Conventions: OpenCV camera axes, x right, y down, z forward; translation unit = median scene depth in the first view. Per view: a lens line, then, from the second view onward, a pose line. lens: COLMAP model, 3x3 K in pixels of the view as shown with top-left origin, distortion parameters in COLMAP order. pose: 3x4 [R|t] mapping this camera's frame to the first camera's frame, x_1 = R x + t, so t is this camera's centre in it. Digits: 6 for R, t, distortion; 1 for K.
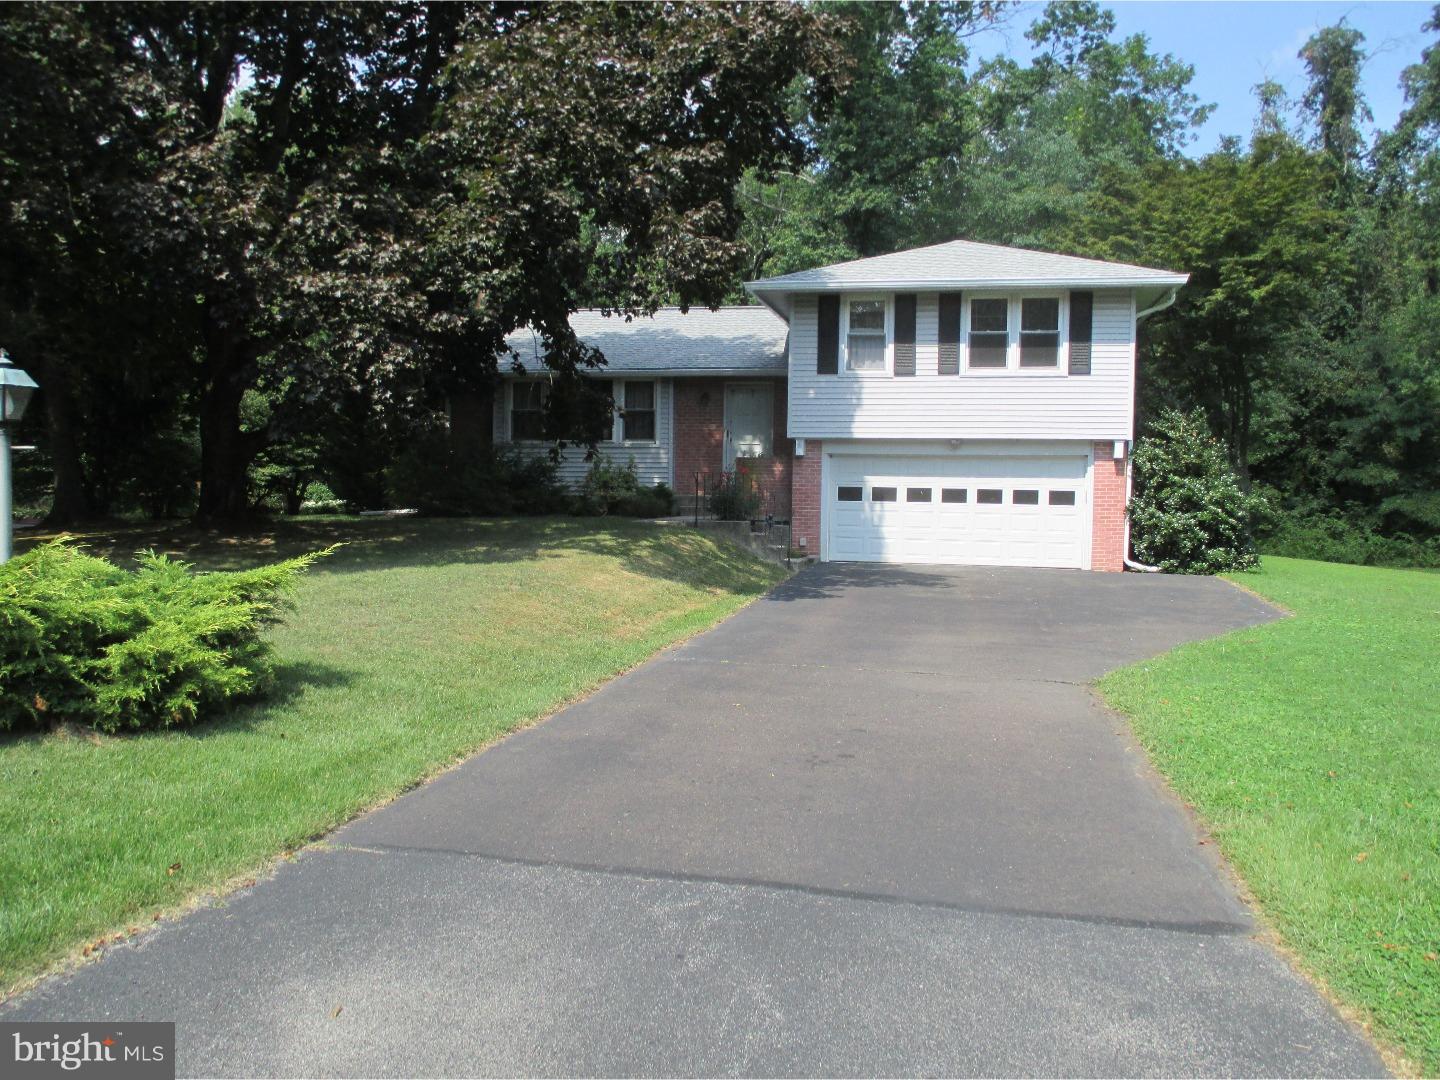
lens RADIAL K [[1210.5, 0, 716.9], [0, 1210.5, 532.2], [0, 0, 1]] dist [-0.016360, -0.012122]
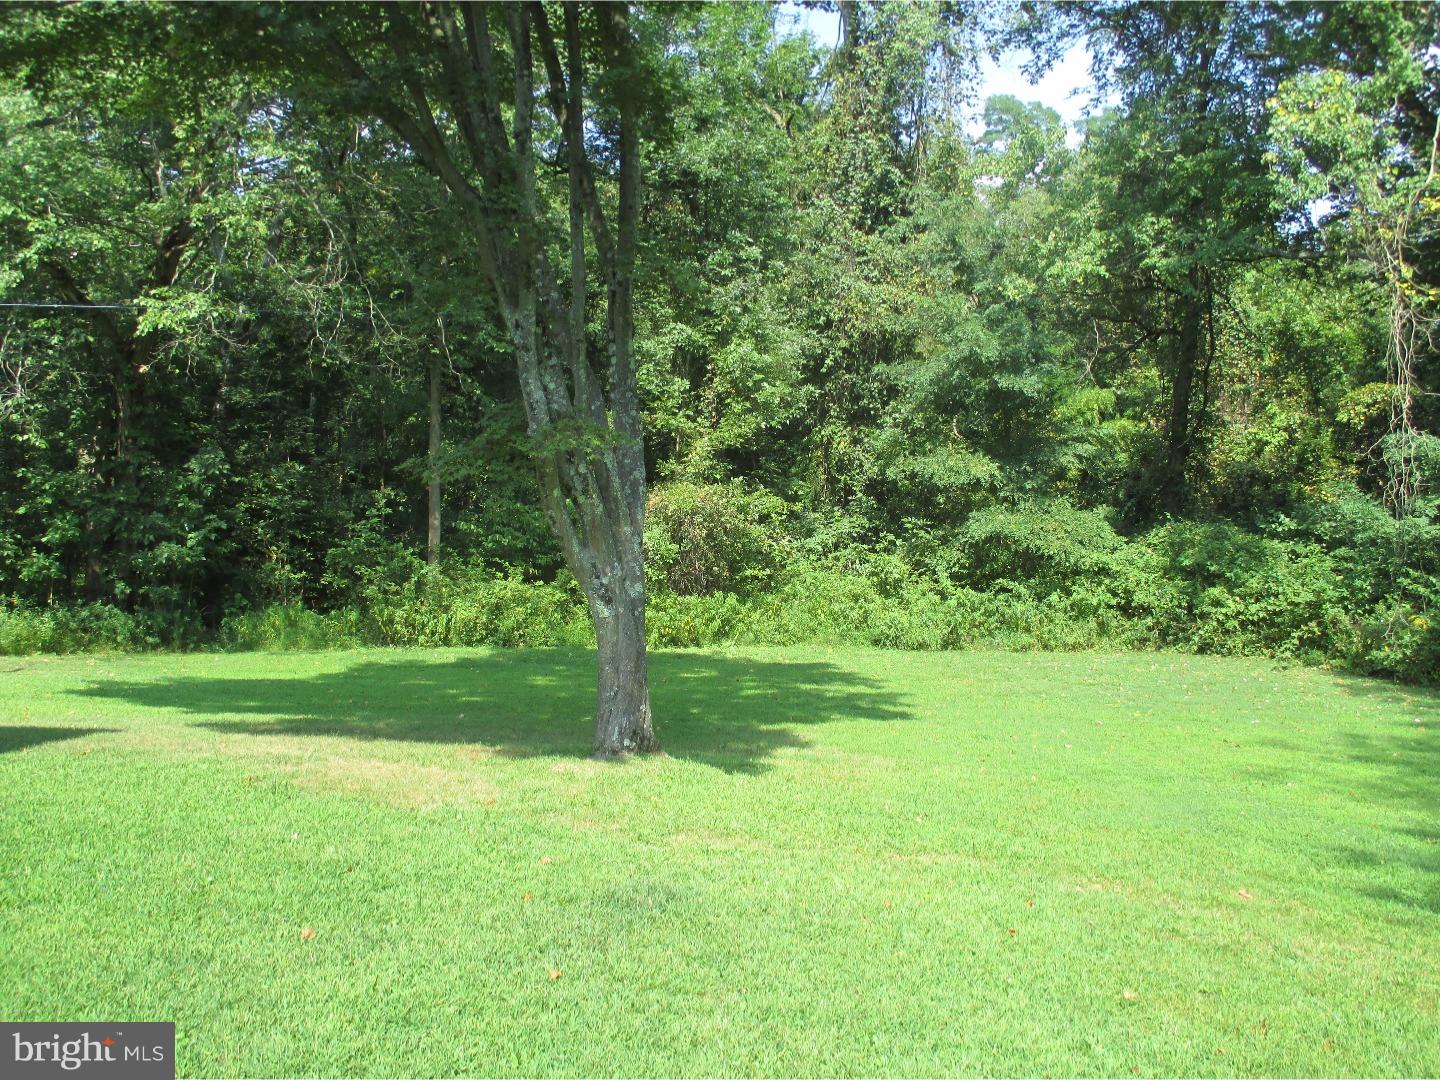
lens RADIAL K [[1210.5, 0, 716.9], [0, 1210.5, 532.2], [0, 0, 1]] dist [-0.016360, -0.012122]
pose [[0.933902, -0.010951, 0.357362, 0.263513], [0.017541, 0.999731, -0.015204, -0.013719], [-0.357100, 0.020468, 0.933842, 0.546024]]
